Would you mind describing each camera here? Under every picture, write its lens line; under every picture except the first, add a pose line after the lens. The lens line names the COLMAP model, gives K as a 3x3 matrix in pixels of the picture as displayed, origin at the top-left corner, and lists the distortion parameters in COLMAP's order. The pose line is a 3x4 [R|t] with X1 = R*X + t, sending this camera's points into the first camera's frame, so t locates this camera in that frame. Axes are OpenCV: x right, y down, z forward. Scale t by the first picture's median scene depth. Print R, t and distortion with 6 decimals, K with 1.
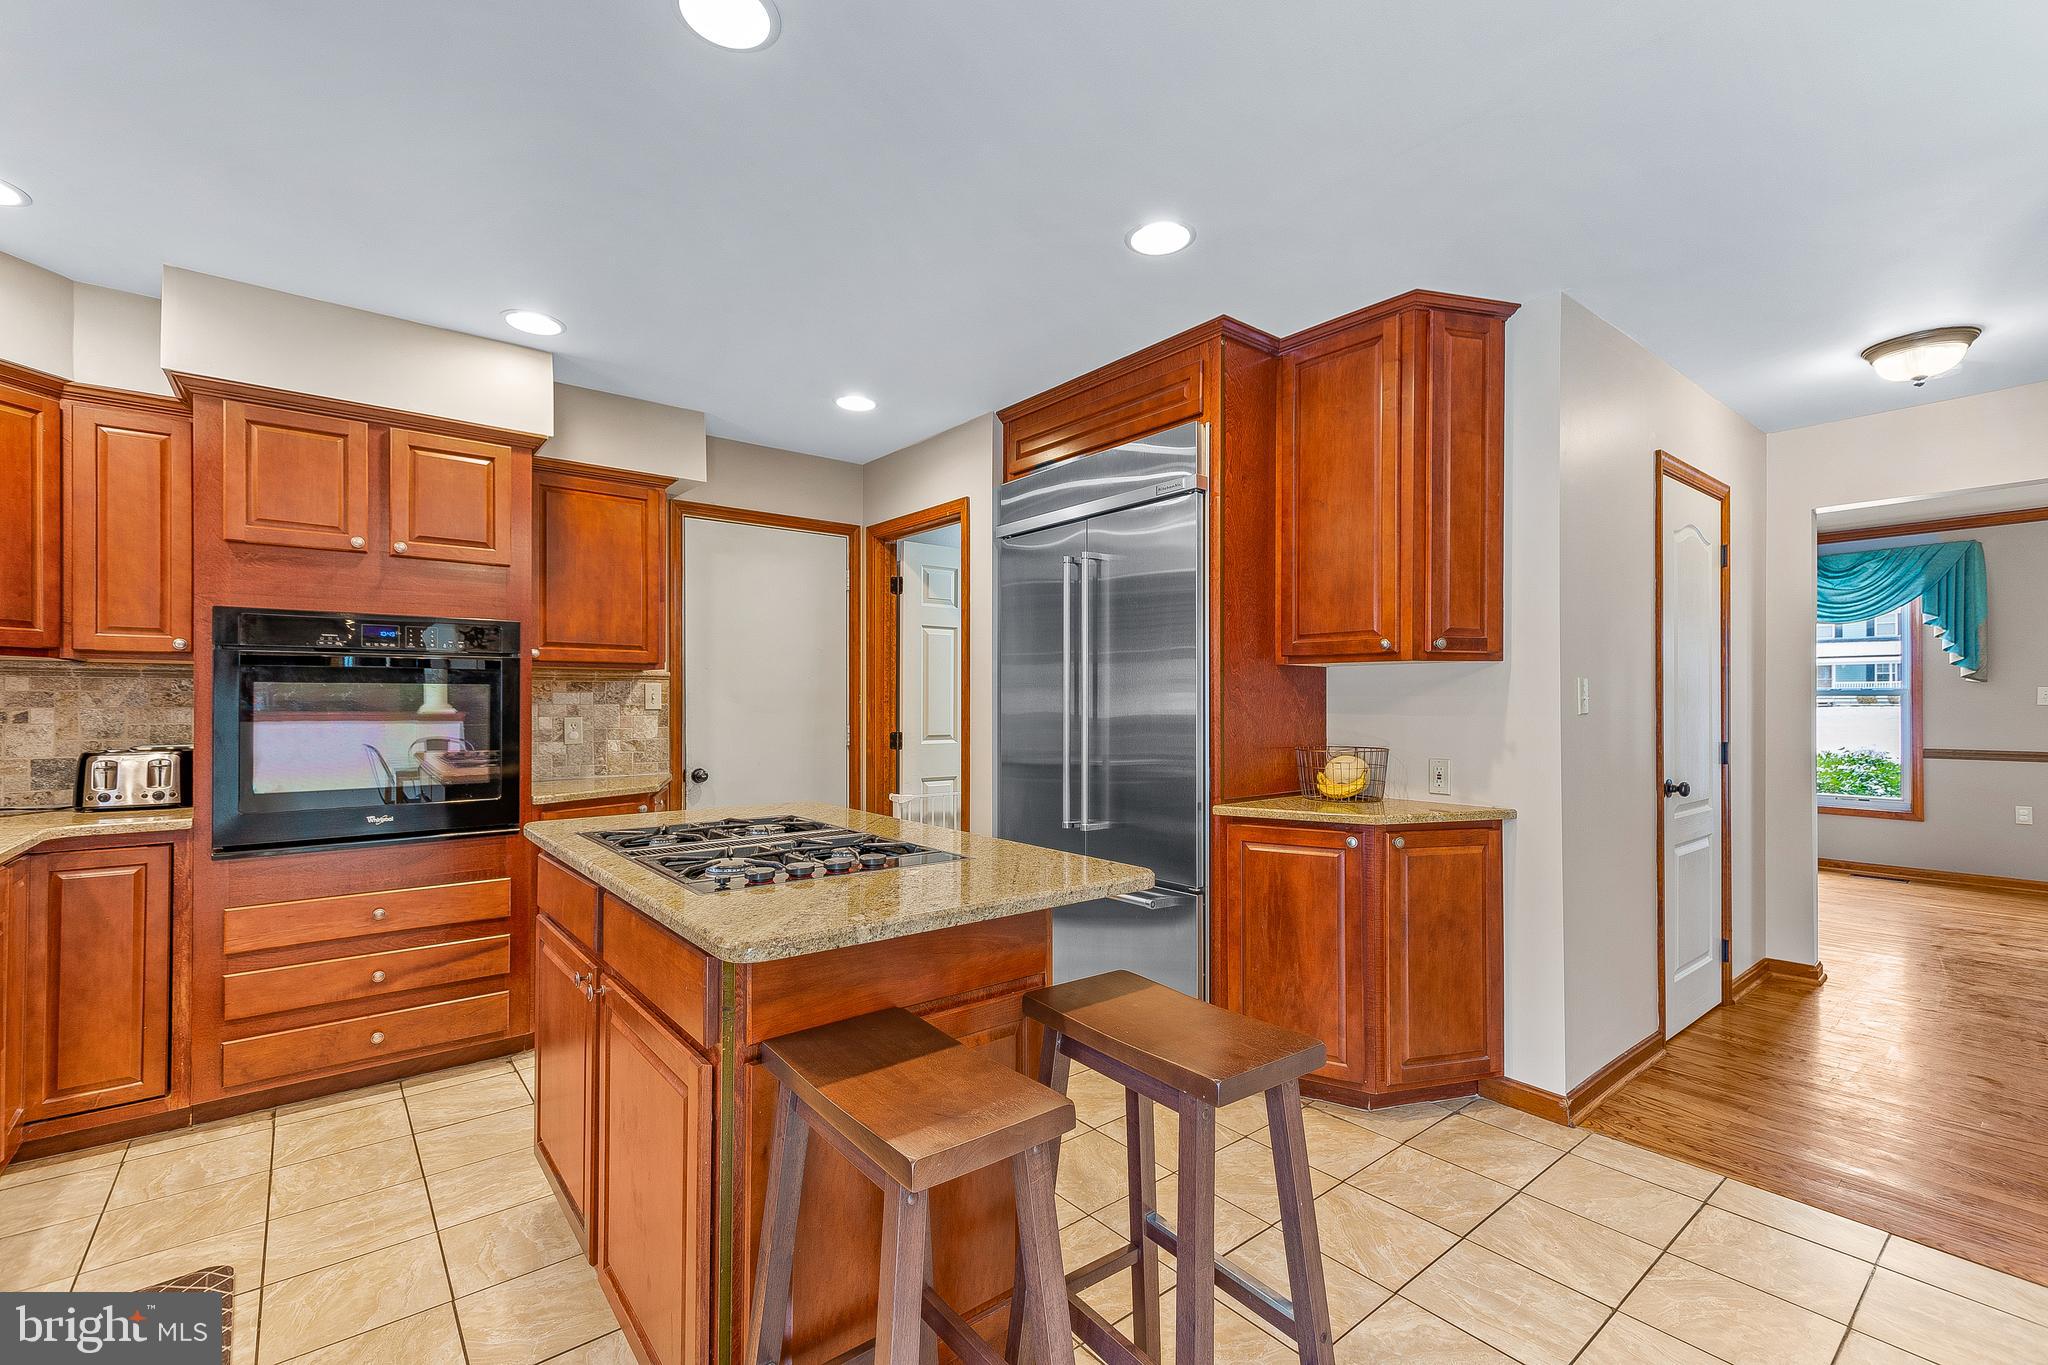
lens RADIAL K [[862.1, 0, 1023.9], [0, 862.1, 695.7], [0, 0, 1]] dist [-0.000090, -0.000029]
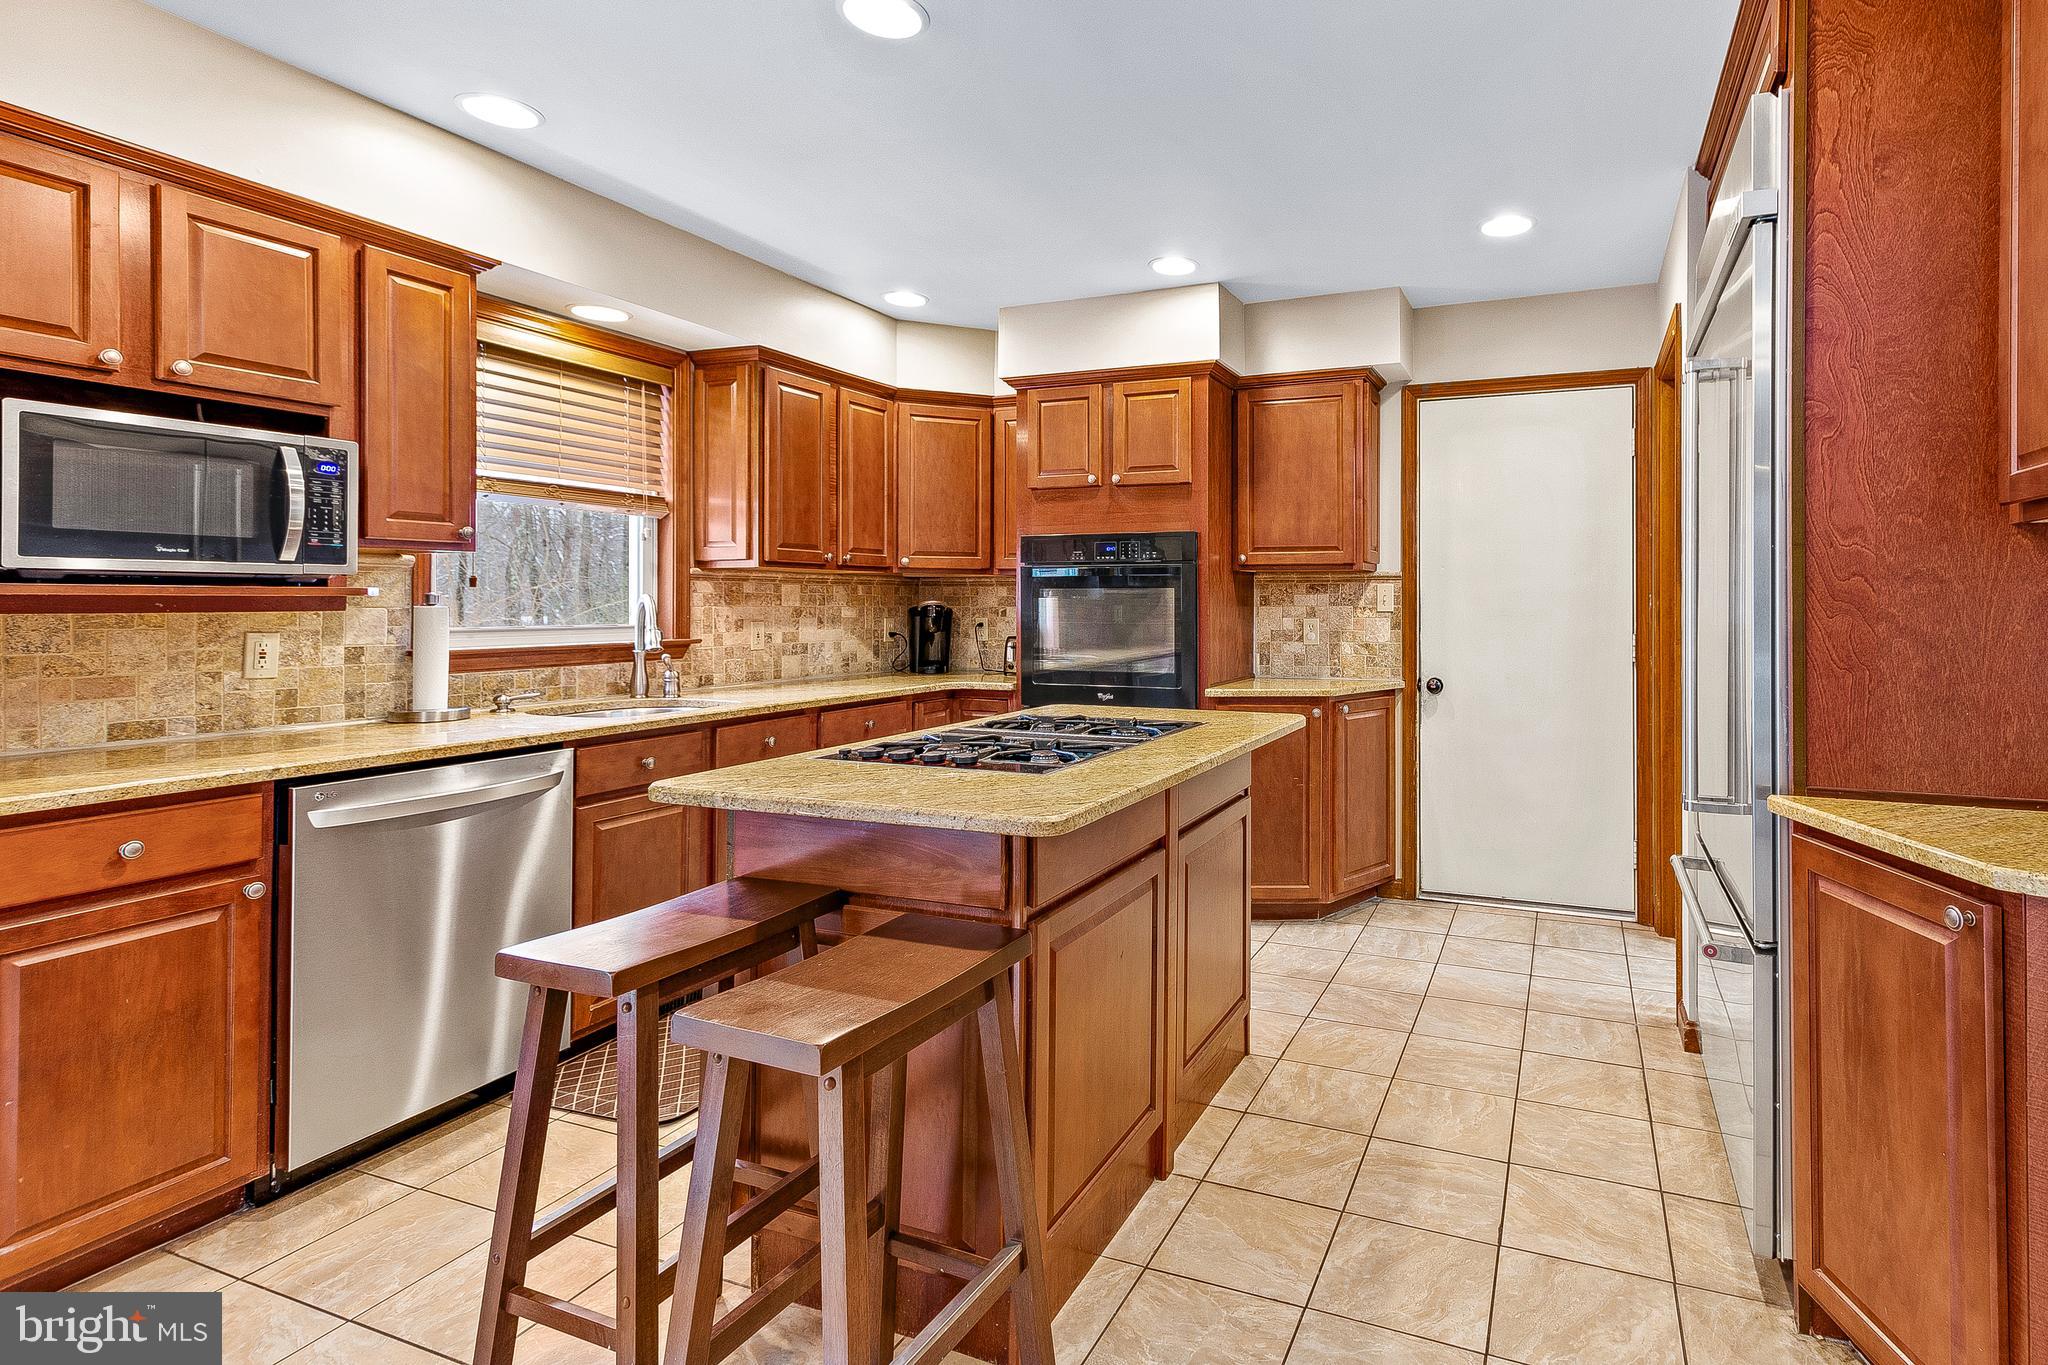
lens RADIAL K [[914.9, 0, 1023.9], [0, 914.9, 596.7], [0, 0, 1]] dist [0.000409, -0.000048]
pose [[0.503776, -0.004915, -0.863820, 0.277092], [0.003481, 0.999987, -0.003659, 0.002005], [0.863827, -0.001163, 0.503787, 0.177091]]
